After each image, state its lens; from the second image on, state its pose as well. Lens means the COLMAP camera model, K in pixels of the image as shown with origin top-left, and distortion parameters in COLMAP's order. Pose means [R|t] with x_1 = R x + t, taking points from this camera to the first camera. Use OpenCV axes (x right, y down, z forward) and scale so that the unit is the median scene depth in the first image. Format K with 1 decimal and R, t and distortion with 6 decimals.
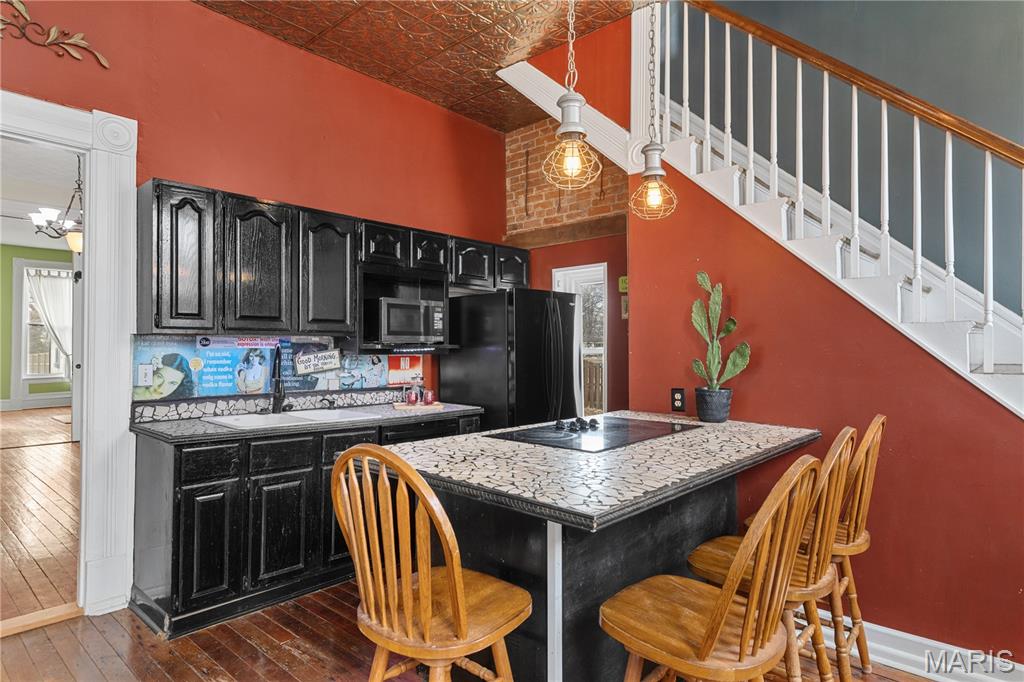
lens RADIAL K [[571.5, 0, 512.6], [0, 571.5, 340.4], [0, 0, 1]] dist [0.006156, 0.000617]
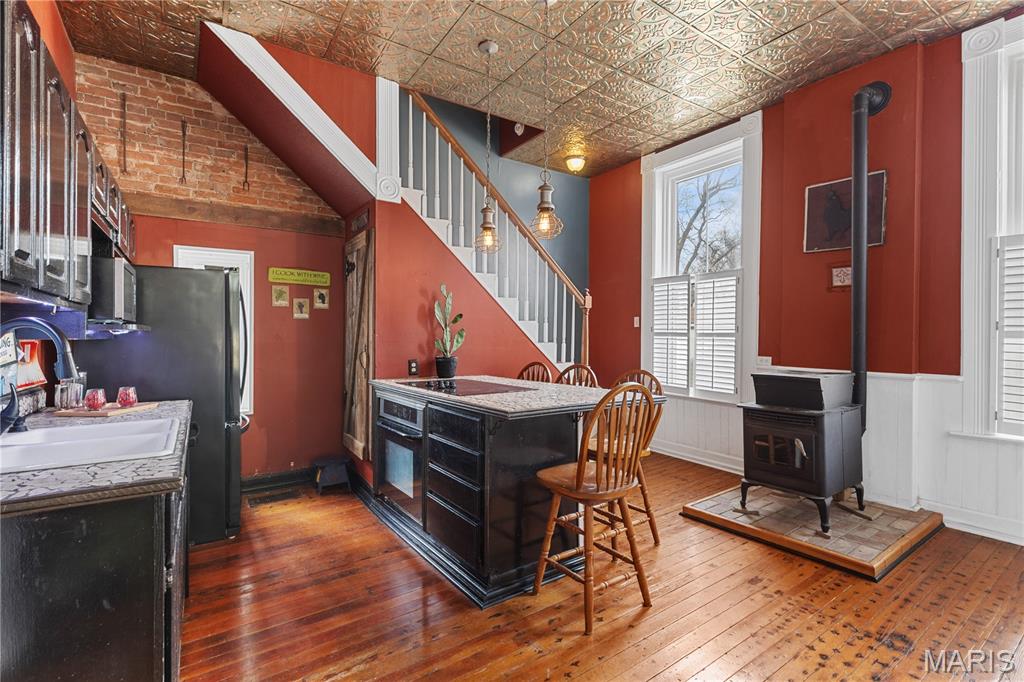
lens RADIAL K [[467.5, 0, 512.1], [0, 467.5, 337.8], [0, 0, 1]] dist [-0.000990, 0.000484]
pose [[0.229804, -0.003338, 0.973231, -0.850319], [-0.010669, 0.999925, 0.005949, 0.019114], [-0.973178, -0.011751, 0.229752, 0.497667]]
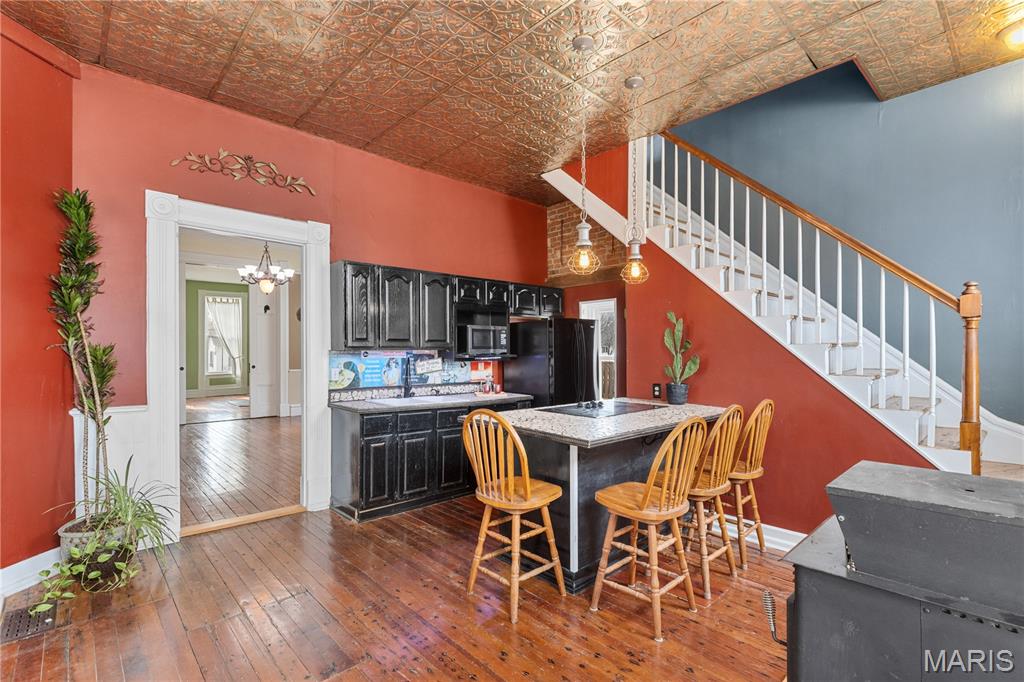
lens RADIAL K [[467.5, 0, 512.7], [0, 467.5, 349.4], [0, 0, 1]] dist [-0.000990, 0.000484]
pose [[0.996444, -0.001354, -0.084248, 0.000418], [0.002224, 0.999945, 0.010226, -0.026097], [0.084230, -0.010377, 0.996392, -0.334432]]
